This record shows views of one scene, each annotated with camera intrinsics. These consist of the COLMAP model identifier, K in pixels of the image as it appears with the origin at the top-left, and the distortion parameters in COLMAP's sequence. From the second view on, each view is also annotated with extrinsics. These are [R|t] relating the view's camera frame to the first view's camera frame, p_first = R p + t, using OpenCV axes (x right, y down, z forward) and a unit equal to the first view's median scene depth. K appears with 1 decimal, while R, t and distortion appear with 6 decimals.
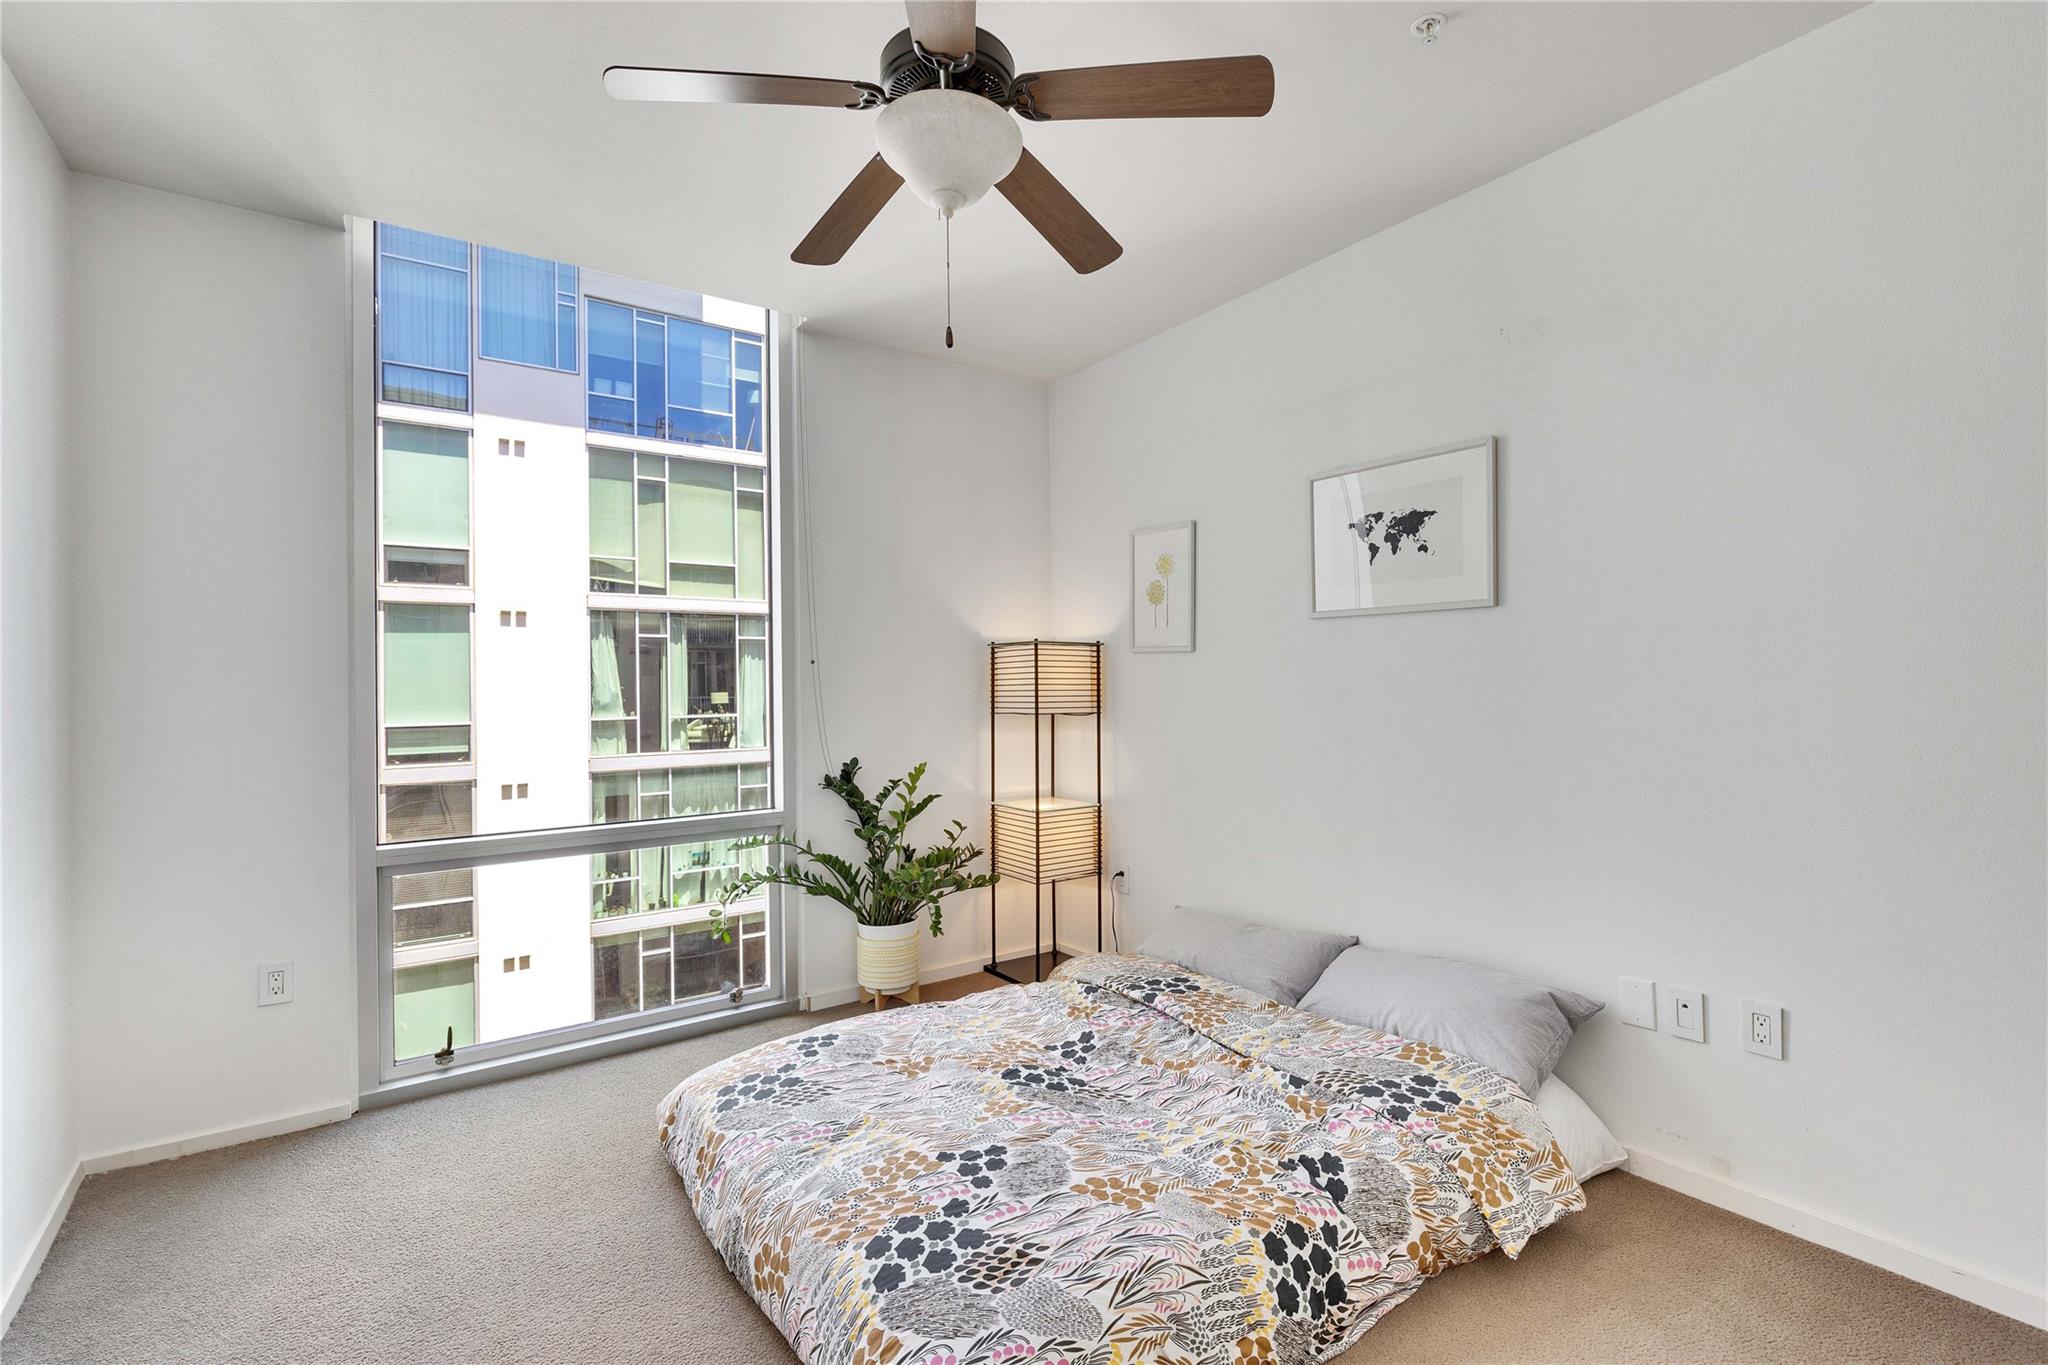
lens RADIAL K [[909.2, 0, 1030.5], [0, 909.2, 679.7], [0, 0, 1]] dist [-0.000307, -0.000976]
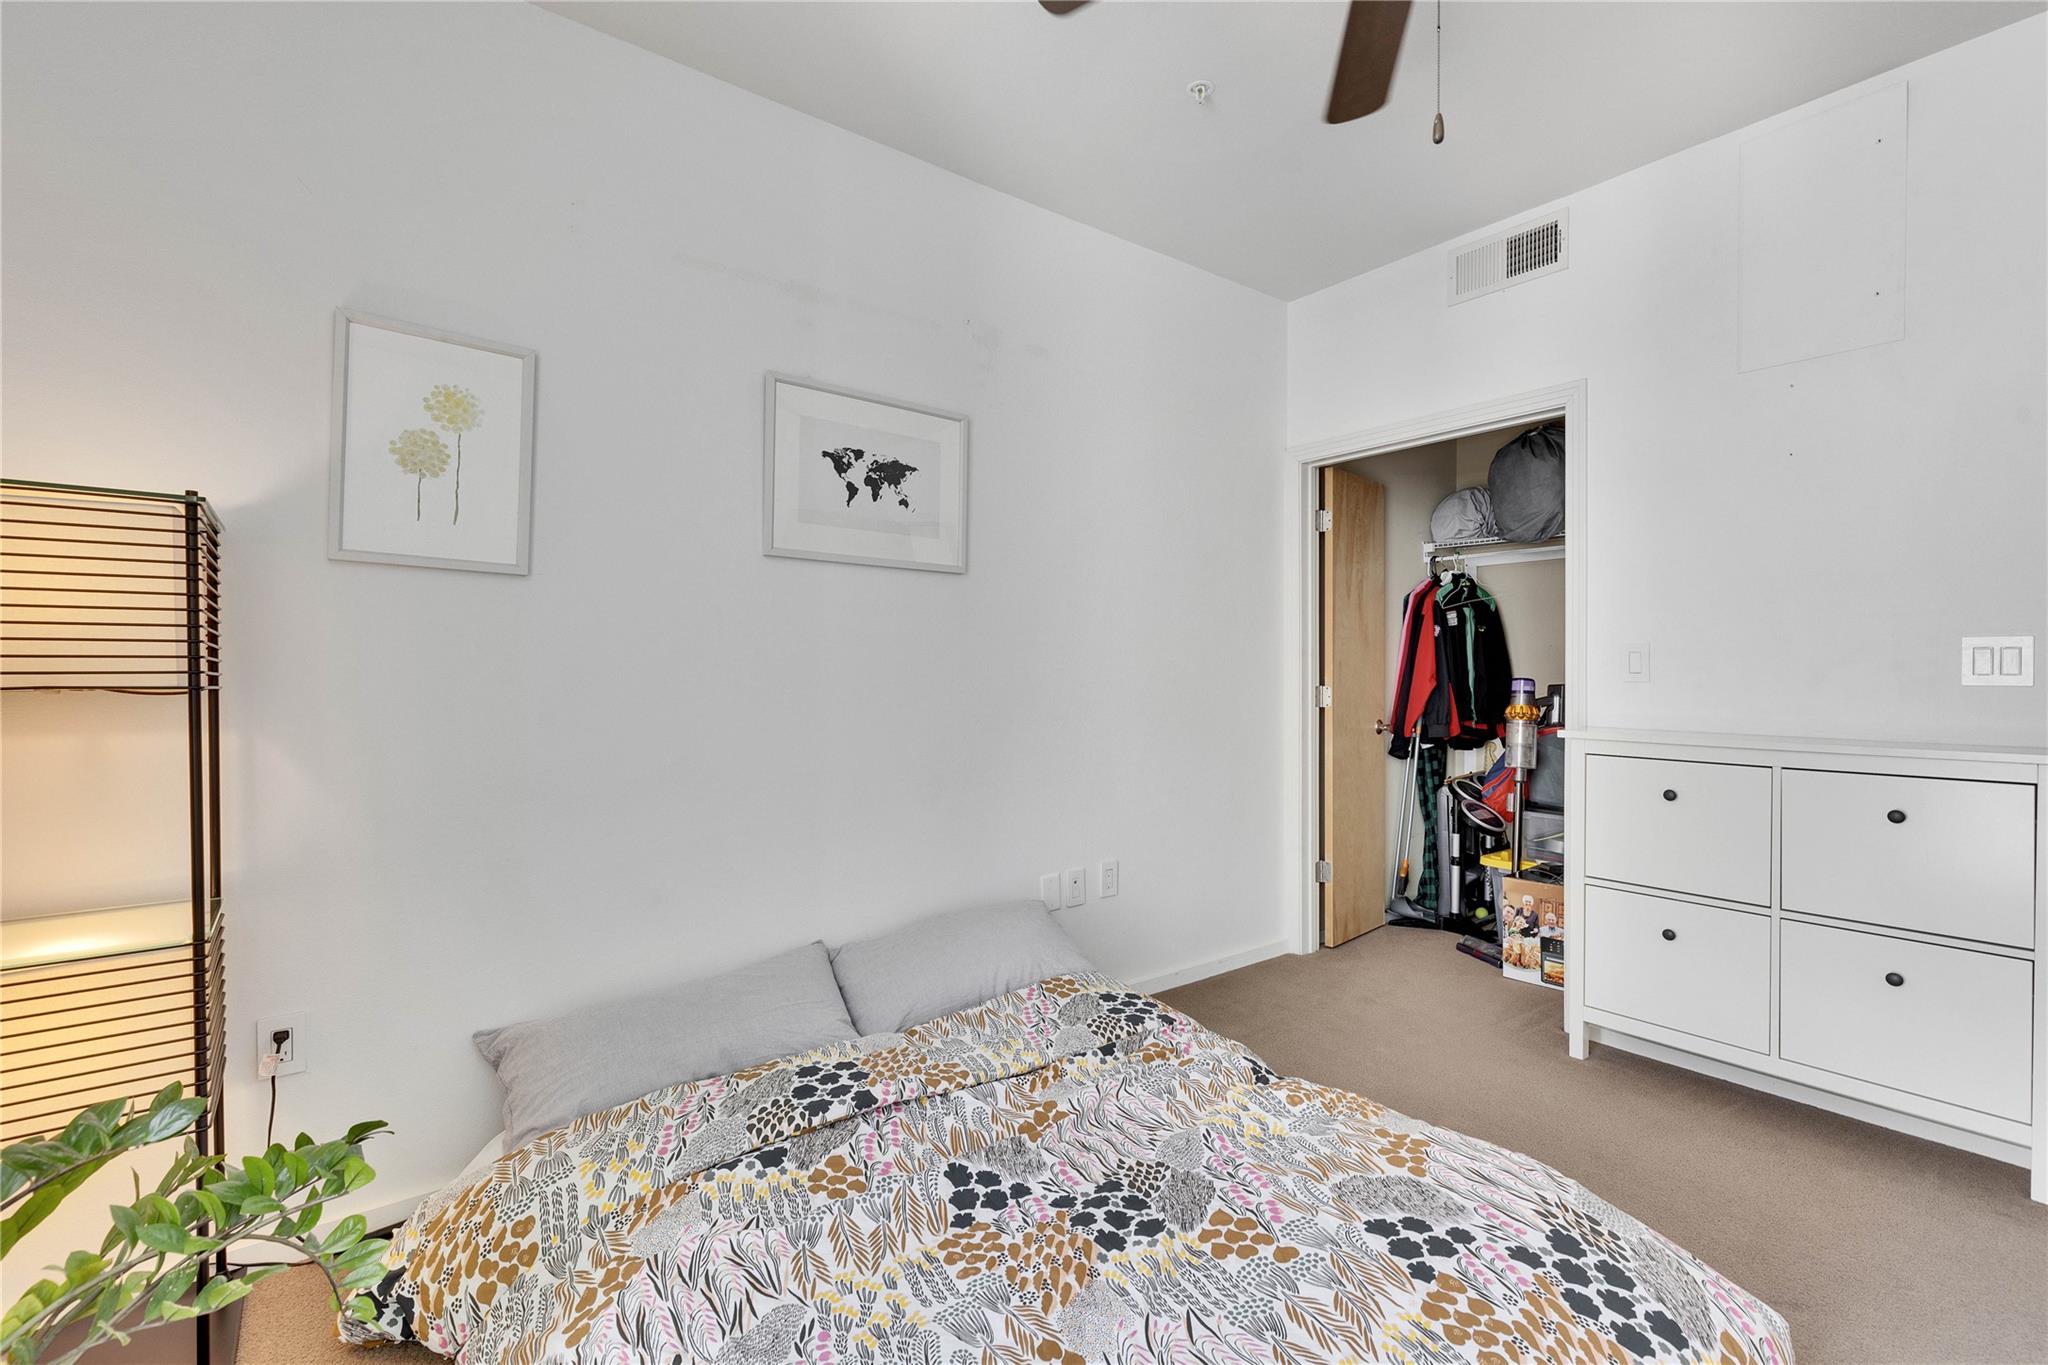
lens RADIAL K [[920.3, 0, 1027.4], [0, 920.3, 684.1], [0, 0, 1]] dist [0.012481, 0.000031]
pose [[-0.043008, -0.002366, 0.999072, -0.557276], [-0.007391, 0.999971, 0.002050, 0.044591], [-0.999047, -0.007296, -0.043025, 0.929641]]
